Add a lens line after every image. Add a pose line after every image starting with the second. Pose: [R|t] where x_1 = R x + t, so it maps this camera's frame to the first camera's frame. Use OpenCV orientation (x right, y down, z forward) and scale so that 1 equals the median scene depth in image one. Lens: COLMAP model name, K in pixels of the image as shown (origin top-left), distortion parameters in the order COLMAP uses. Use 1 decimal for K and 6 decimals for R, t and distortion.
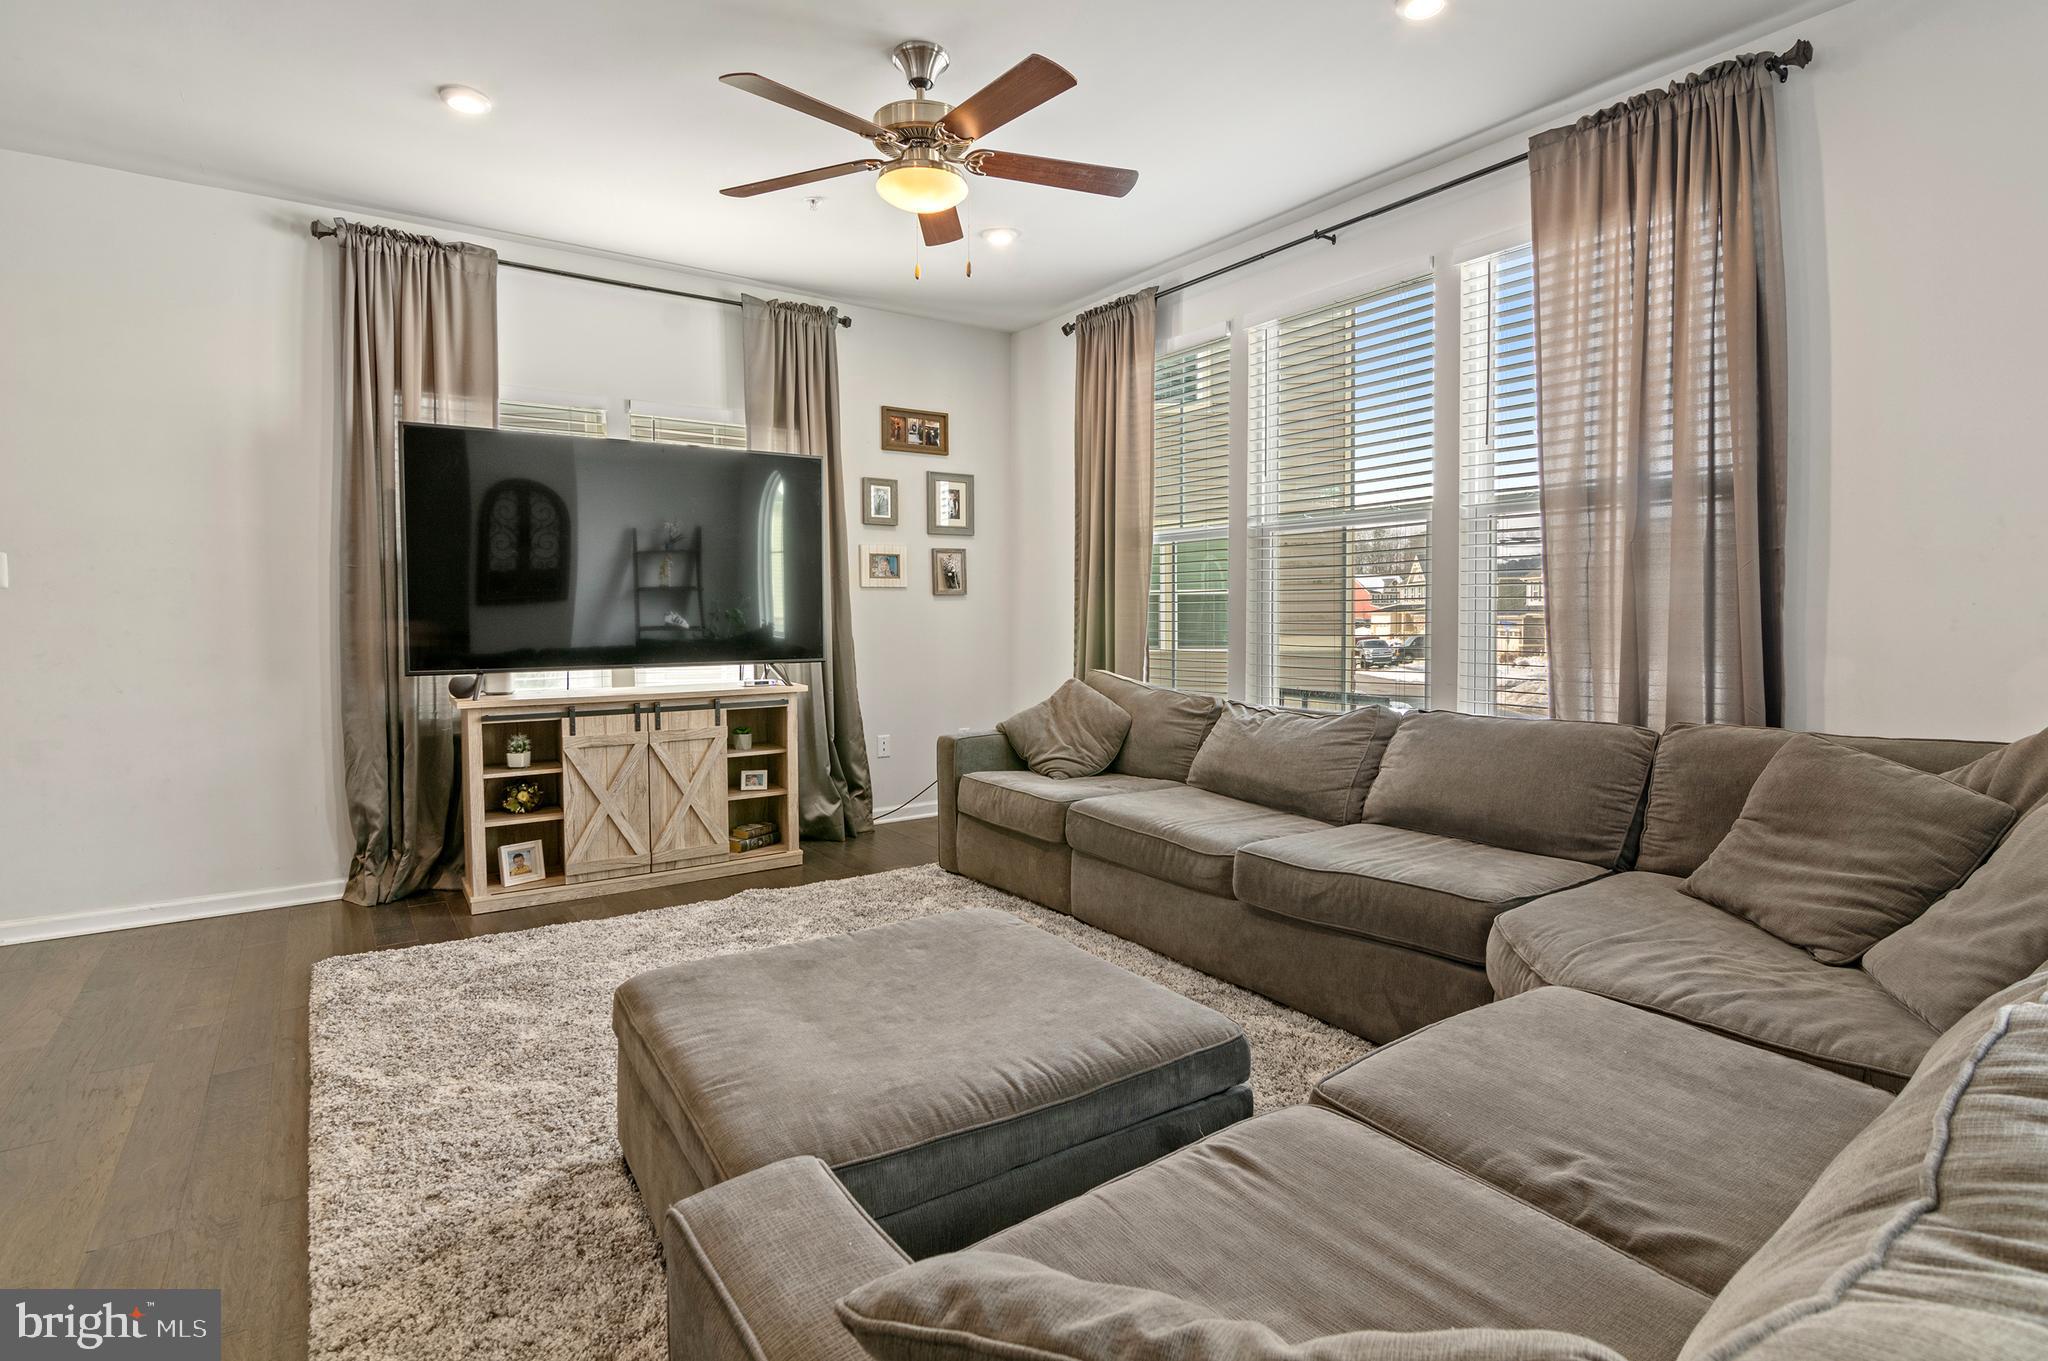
lens RADIAL K [[999.2, 0, 1033.9], [0, 999.2, 650.0], [0, 0, 1]] dist [-0.012273, -0.000766]
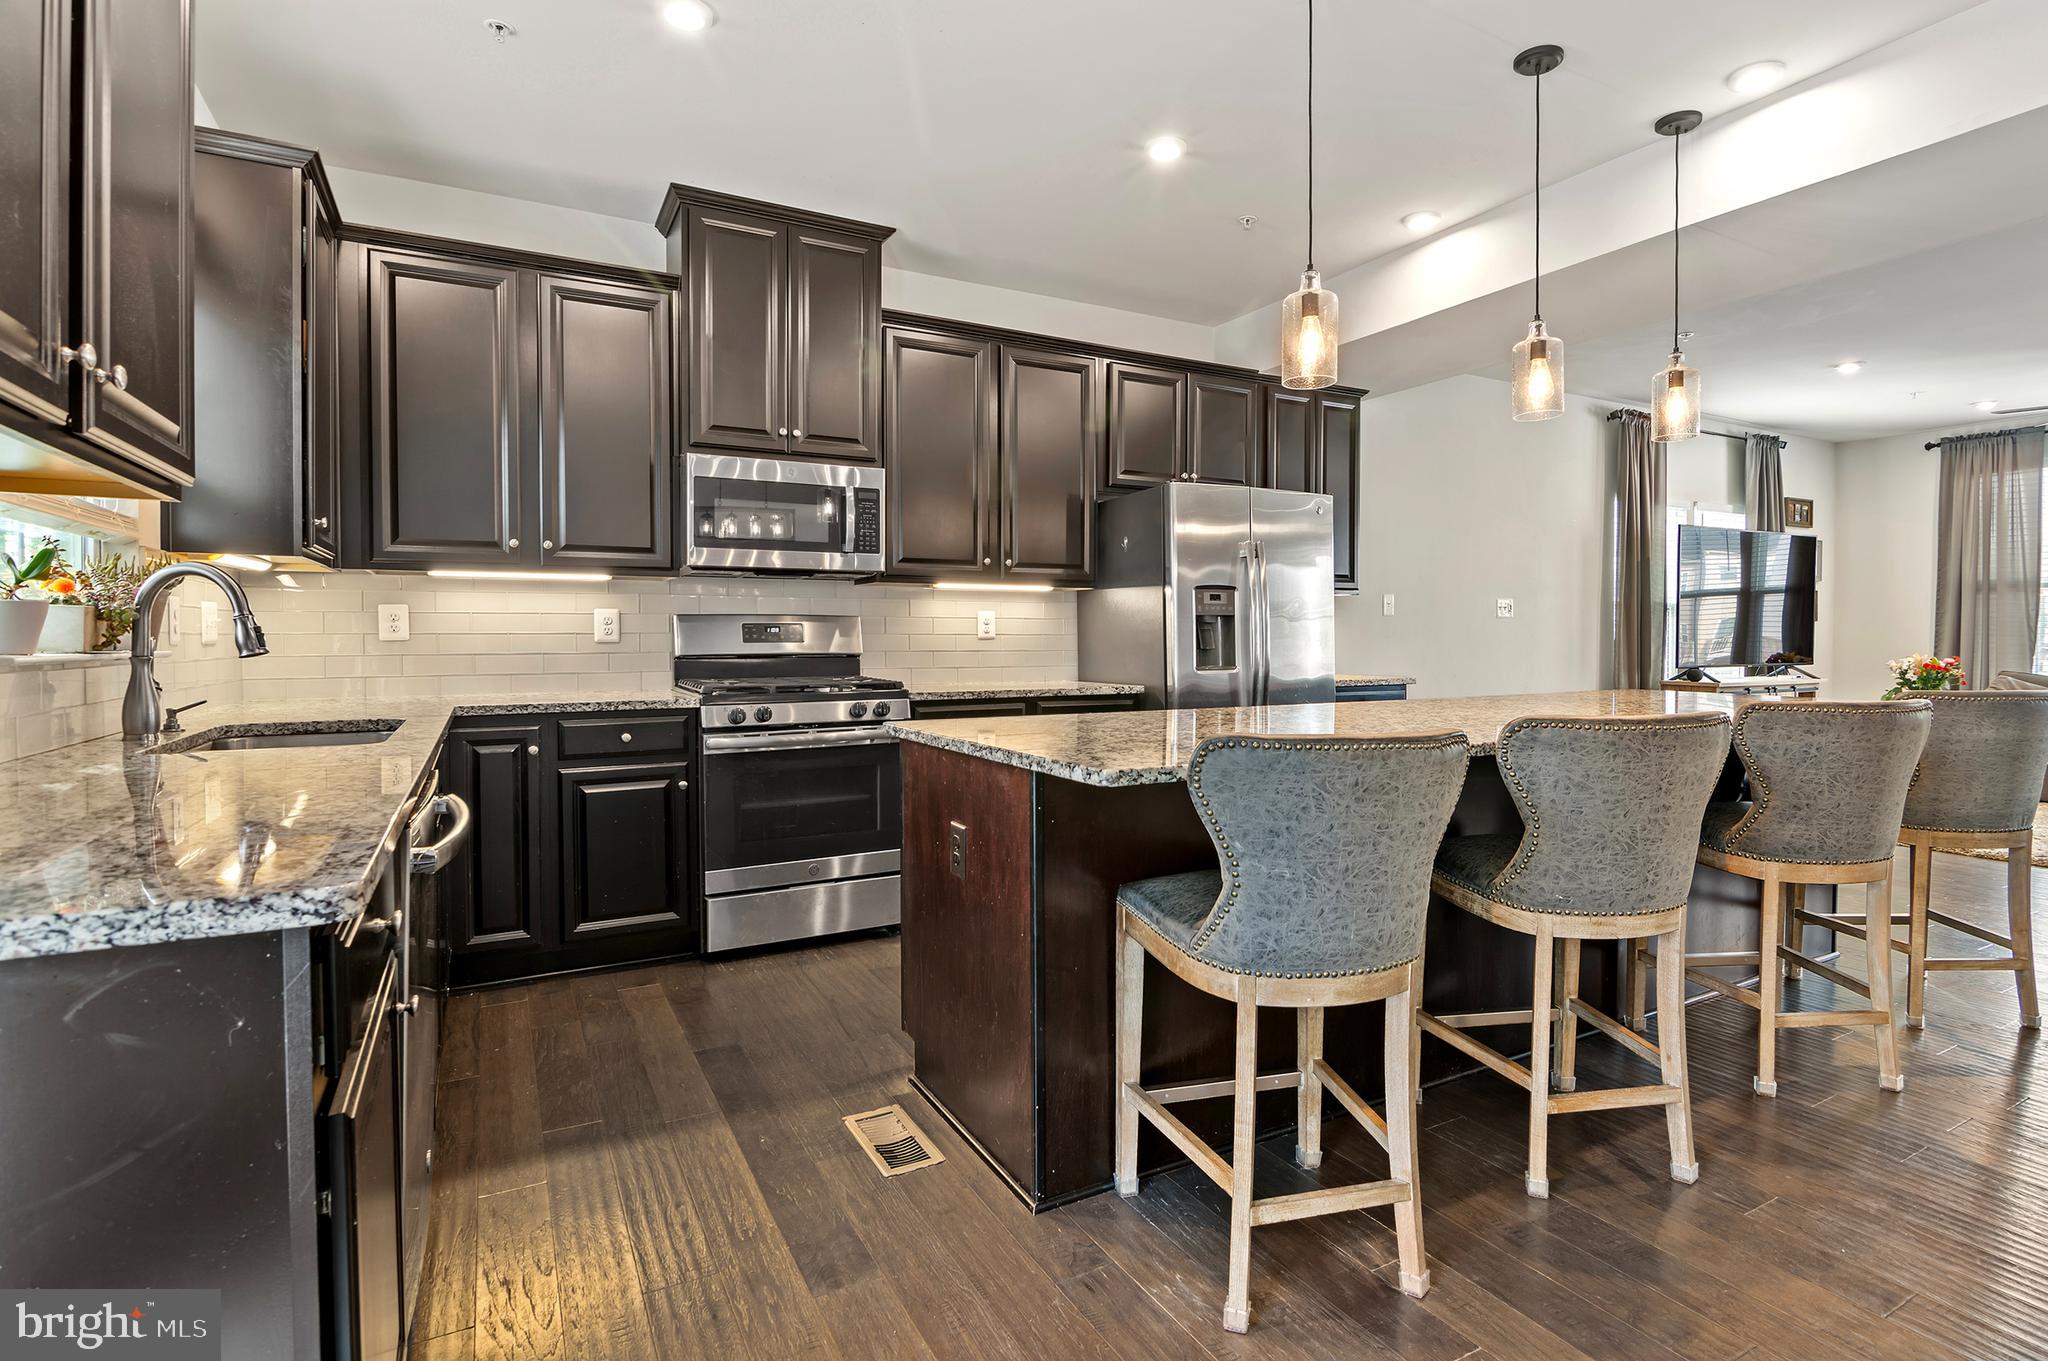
lens RADIAL K [[1007.3, 0, 1027.4], [0, 1007.3, 664.8], [0, 0, 1]] dist [0.000131, -0.008425]
pose [[0.992474, 0.007140, -0.122248, -1.433978], [-0.008077, 0.999942, -0.007173, 0.039115], [0.122190, 0.008106, 0.992474, -0.840785]]
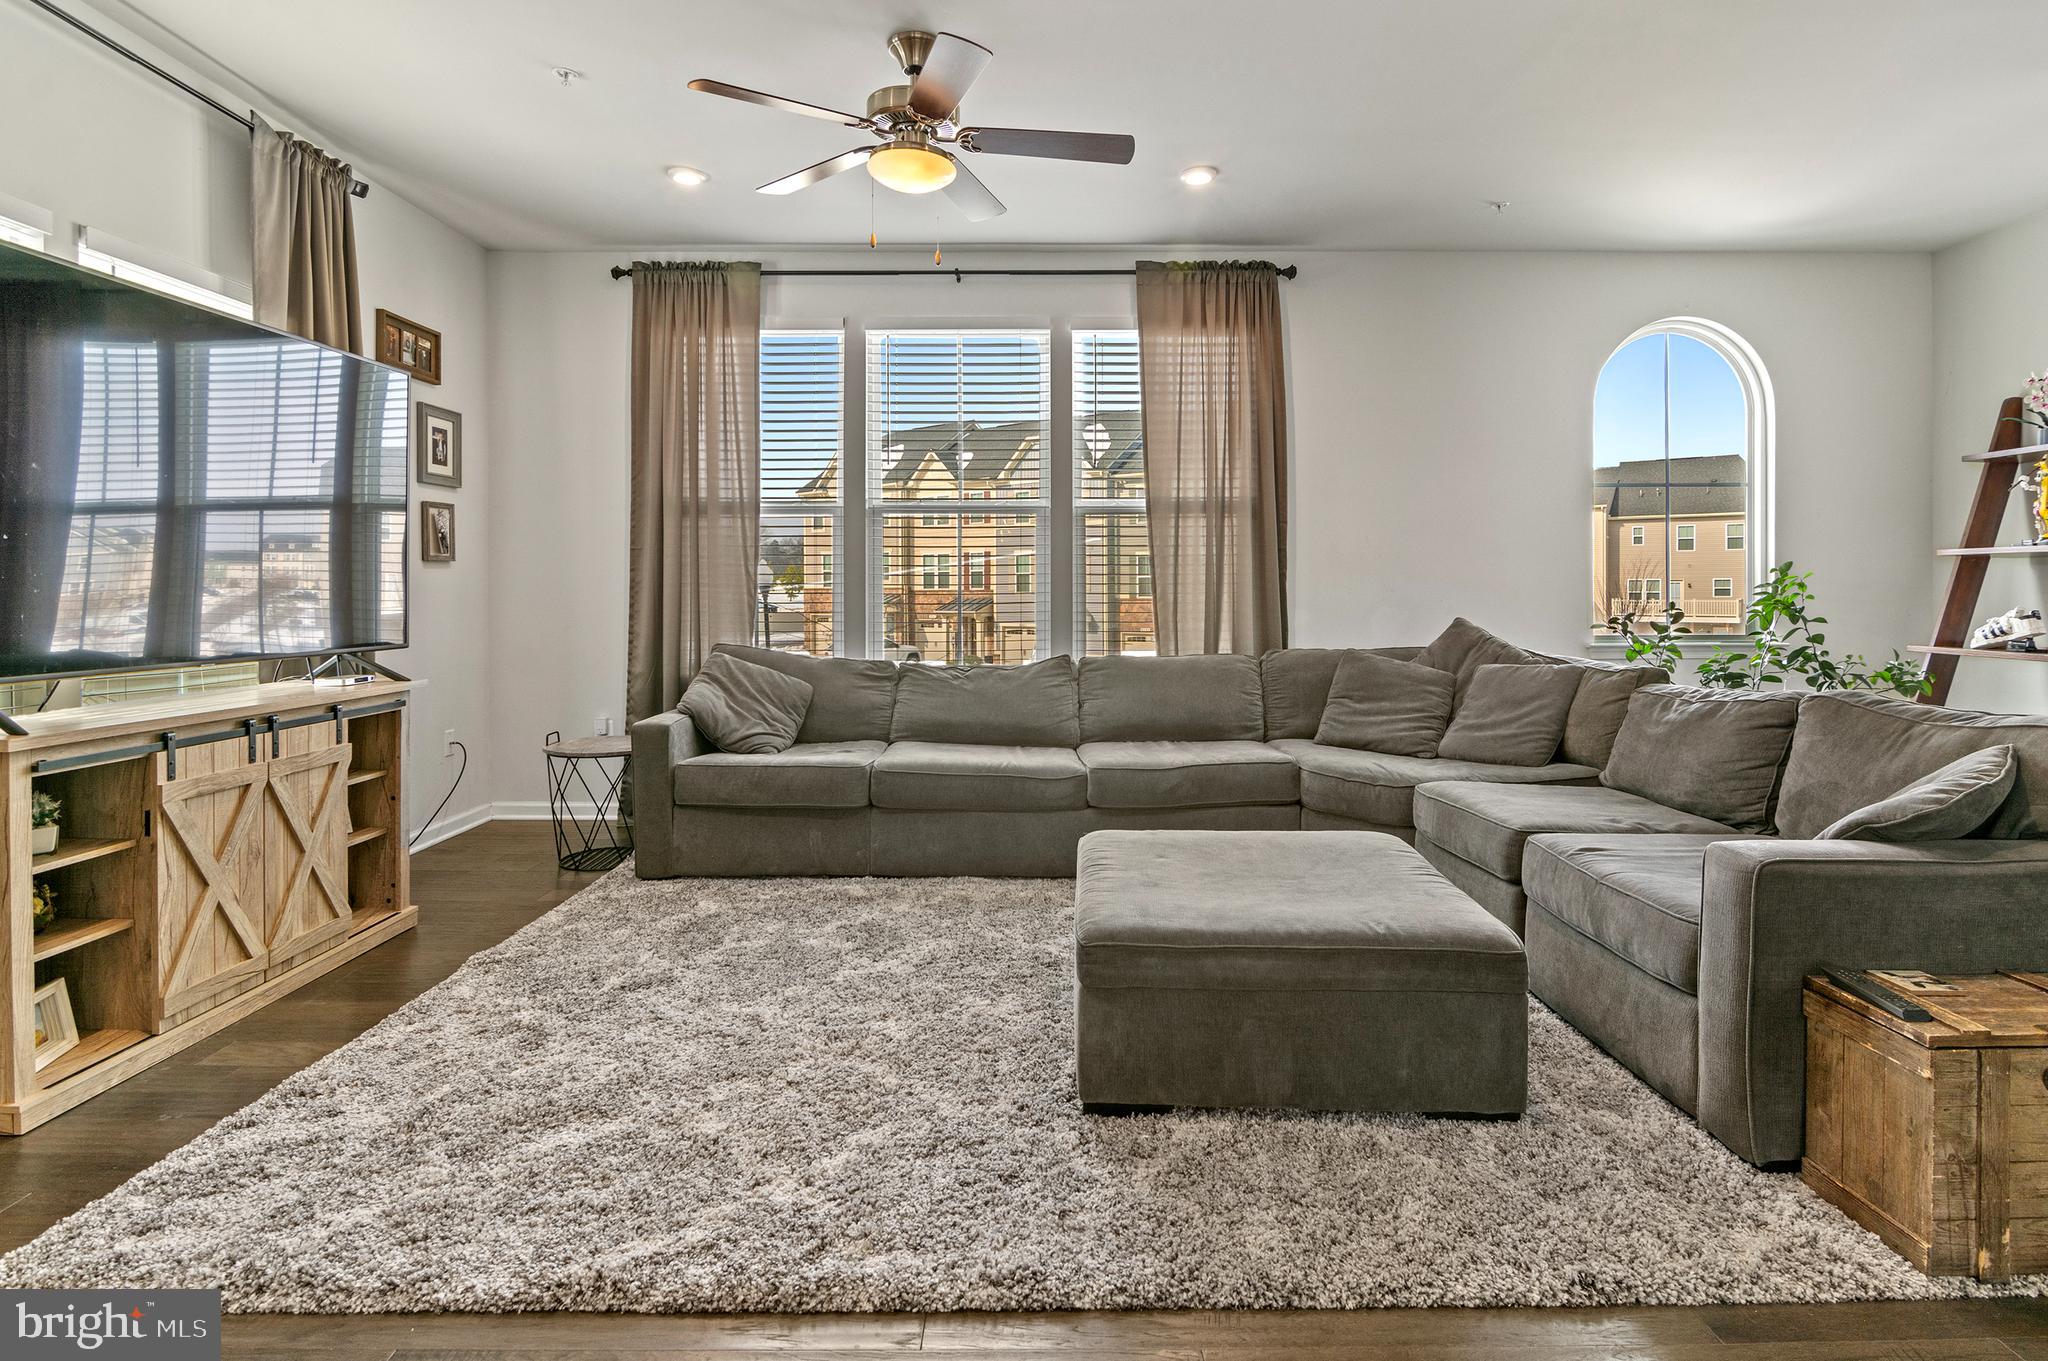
lens RADIAL K [[1019.3, 0, 1027.9], [0, 1019.3, 592.5], [0, 0, 1]] dist [-0.005497, -0.002381]
pose [[0.581449, 0.000912, 0.813583, -0.637298], [0.029841, 0.999303, -0.022447, 0.002022], [-0.813036, 0.037330, 0.581016, 0.213863]]
